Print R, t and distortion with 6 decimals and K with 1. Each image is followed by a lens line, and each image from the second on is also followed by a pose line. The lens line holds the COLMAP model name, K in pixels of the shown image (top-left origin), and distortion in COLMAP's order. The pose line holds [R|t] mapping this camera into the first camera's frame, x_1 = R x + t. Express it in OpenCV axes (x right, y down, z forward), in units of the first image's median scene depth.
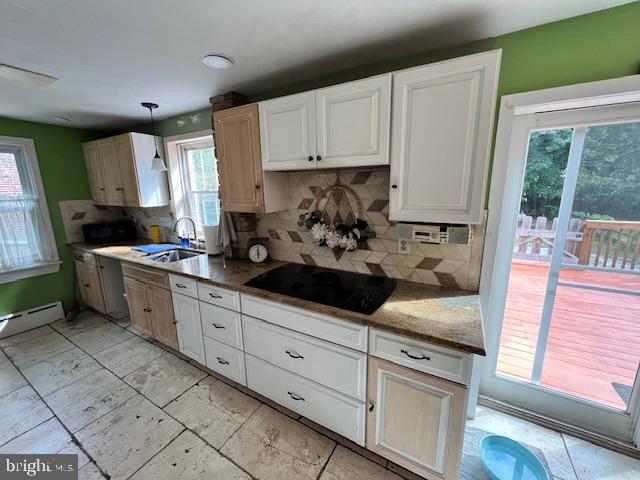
lens RADIAL K [[254.7, 0, 320.0], [0, 254.7, 240.0], [0, 0, 1]] dist [-0.000704, -0.000347]
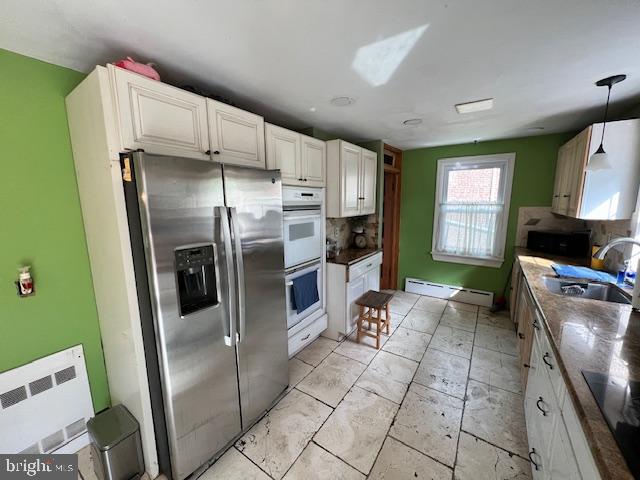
lens RADIAL K [[254.7, 0, 320.0], [0, 254.7, 240.0], [0, 0, 1]] dist [-0.000704, -0.000347]
pose [[-0.076602, 0.169034, -0.982629, 0.201050], [-0.190511, 0.964886, 0.180833, -0.075442], [0.978692, 0.201054, -0.041709, 0.360040]]
